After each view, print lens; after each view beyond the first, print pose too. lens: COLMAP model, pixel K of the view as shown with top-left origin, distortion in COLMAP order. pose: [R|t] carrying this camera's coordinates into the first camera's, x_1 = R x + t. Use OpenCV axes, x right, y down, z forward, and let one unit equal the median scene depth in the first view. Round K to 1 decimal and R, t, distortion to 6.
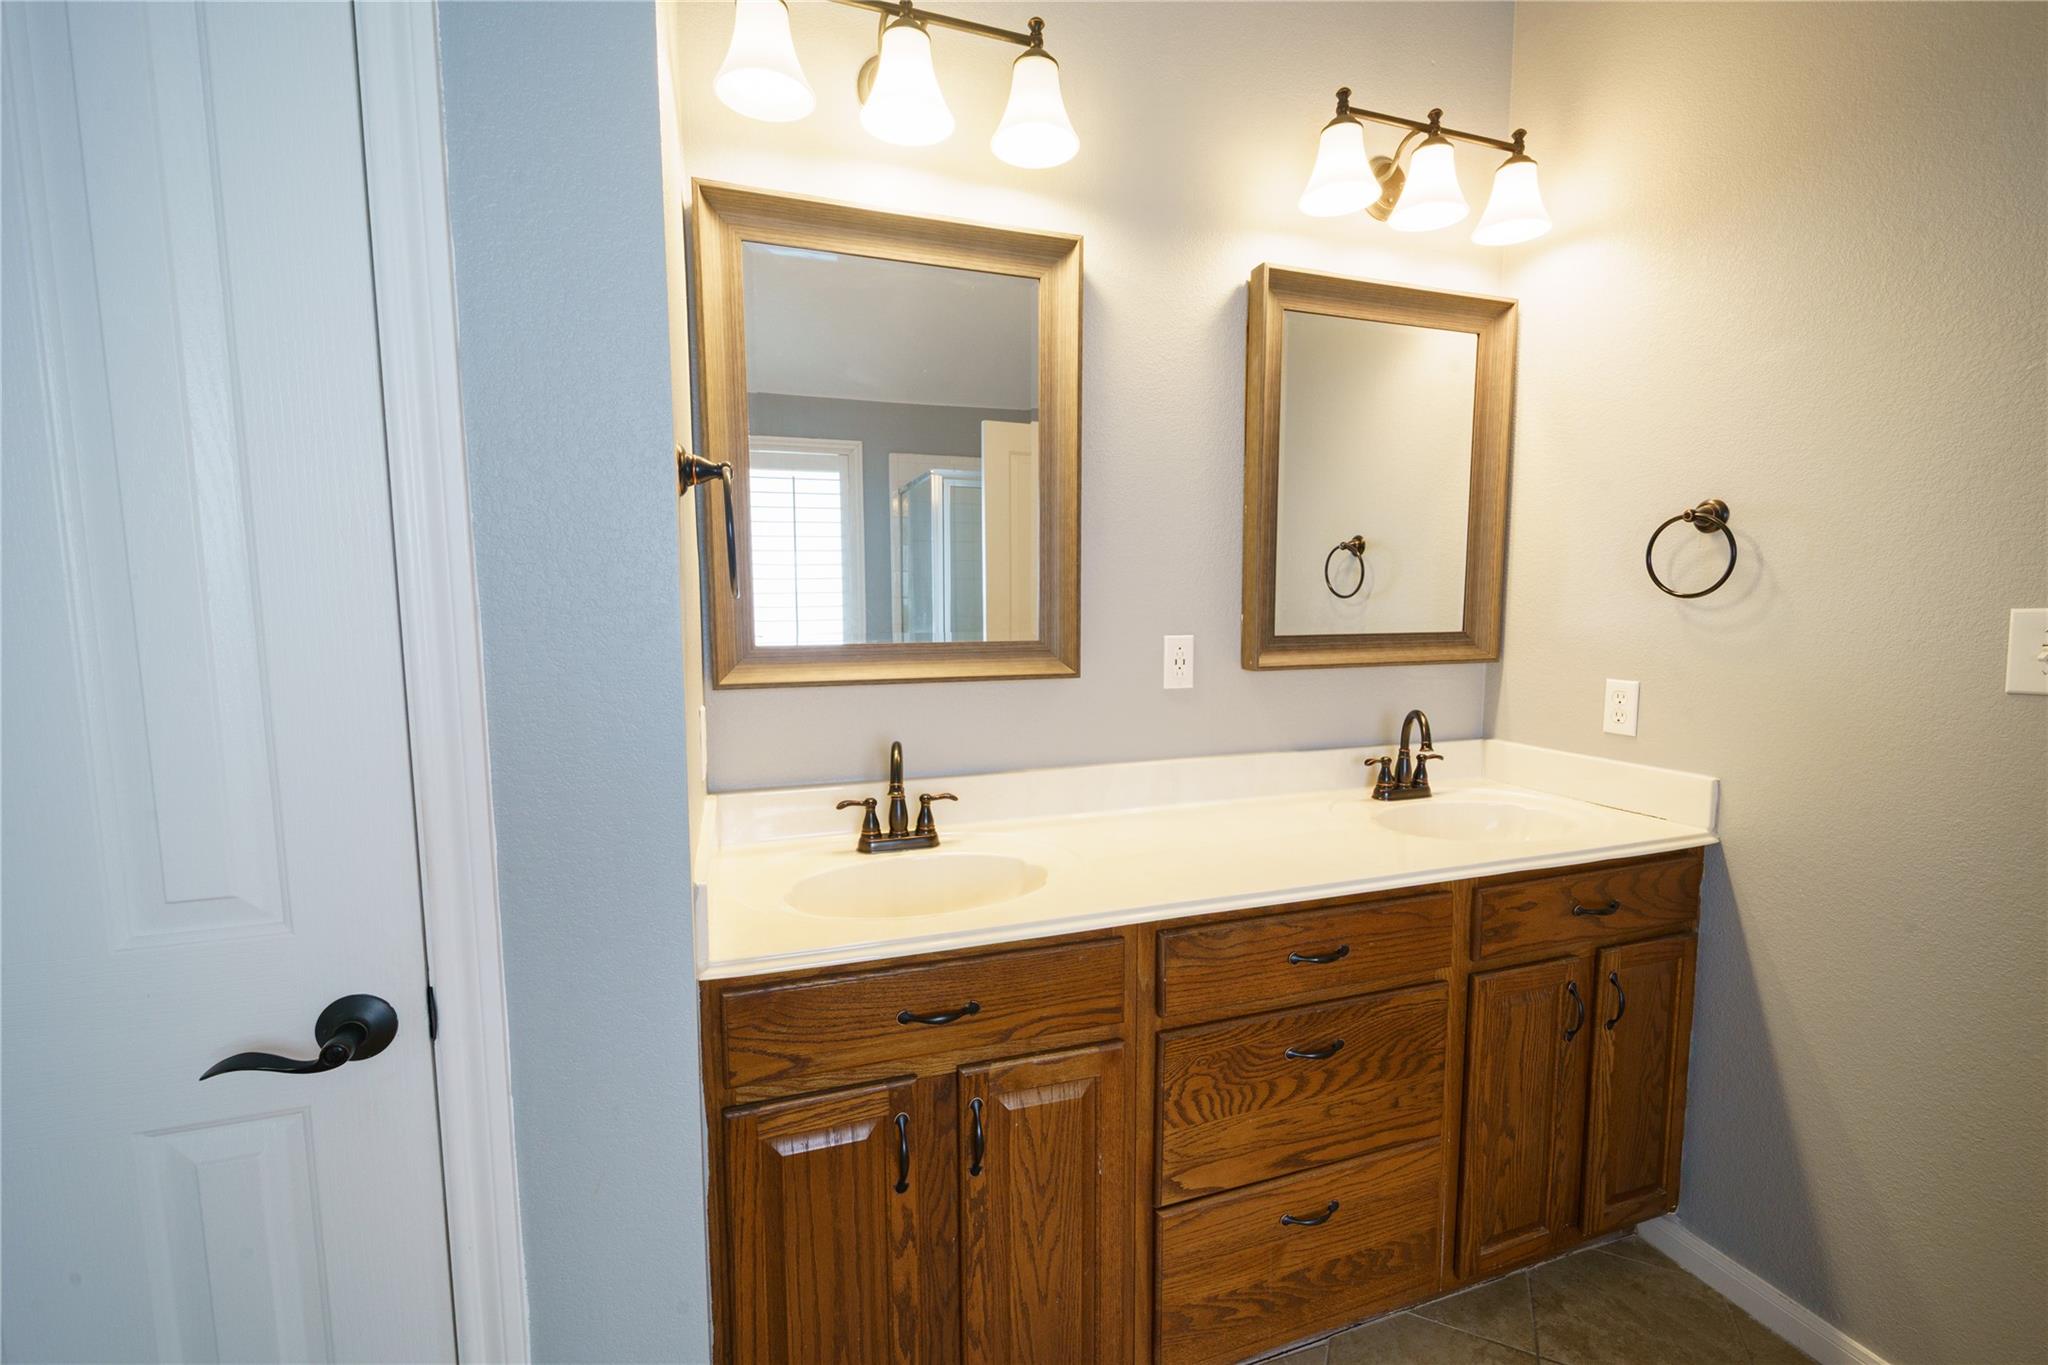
lens RADIAL K [[831.8, 0, 1024.9], [0, 831.8, 693.6], [0, 0, 1]] dist [0.009109, -0.001145]
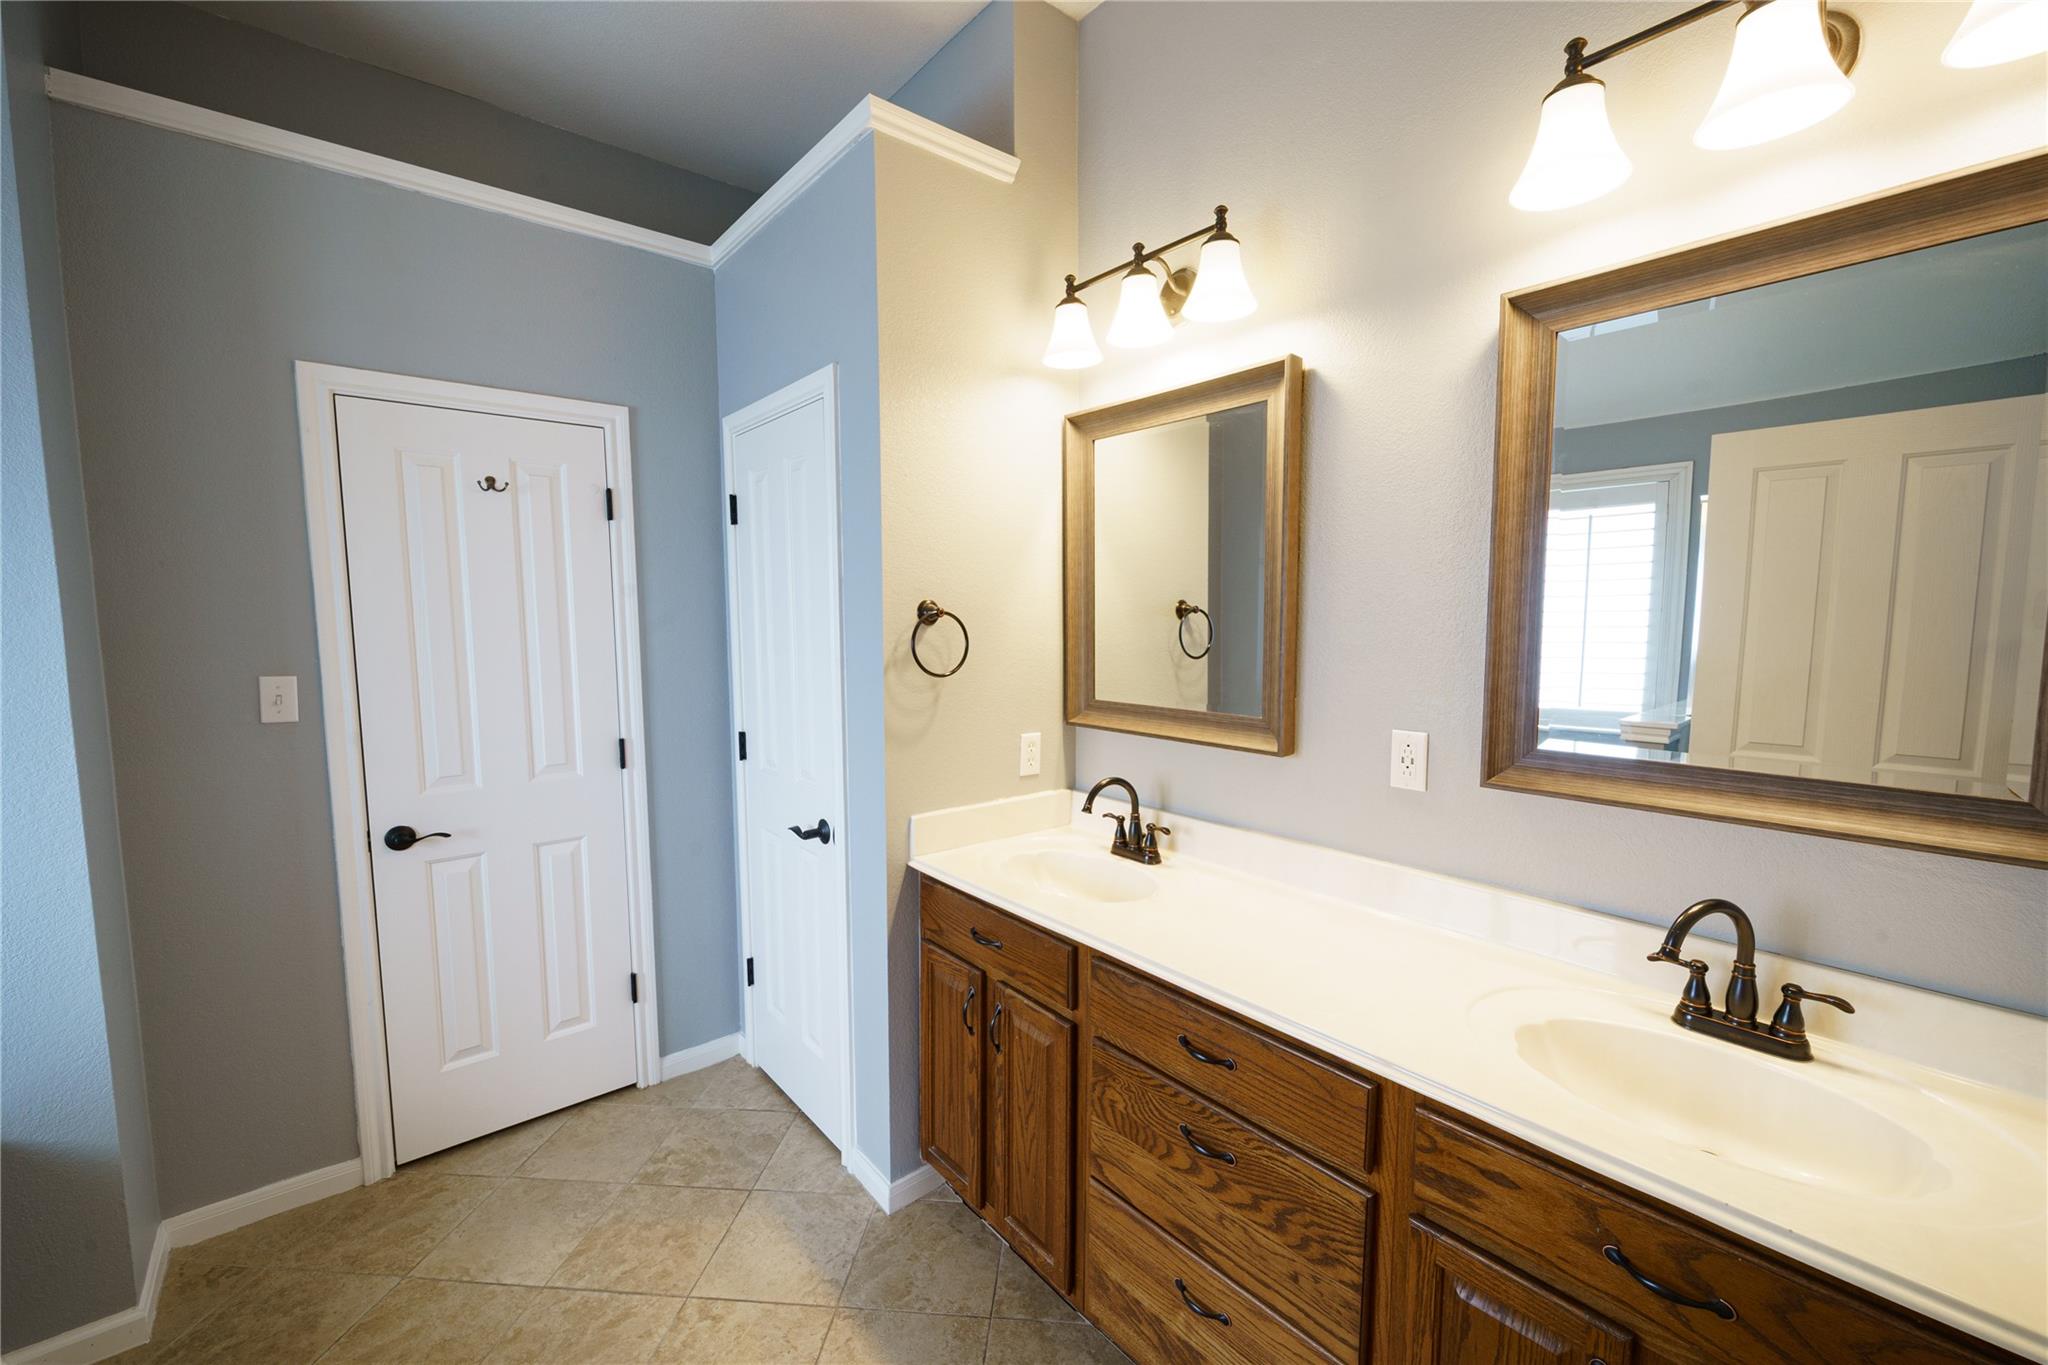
lens RADIAL K [[831.8, 0, 1029.7], [0, 831.8, 696.0], [0, 0, 1]] dist [0.009109, -0.001145]
pose [[0.361564, 0.097858, -0.927197, 1.135345], [-0.101313, 0.992712, 0.065265, -0.163139], [0.926826, 0.070340, 0.368843, 0.366958]]
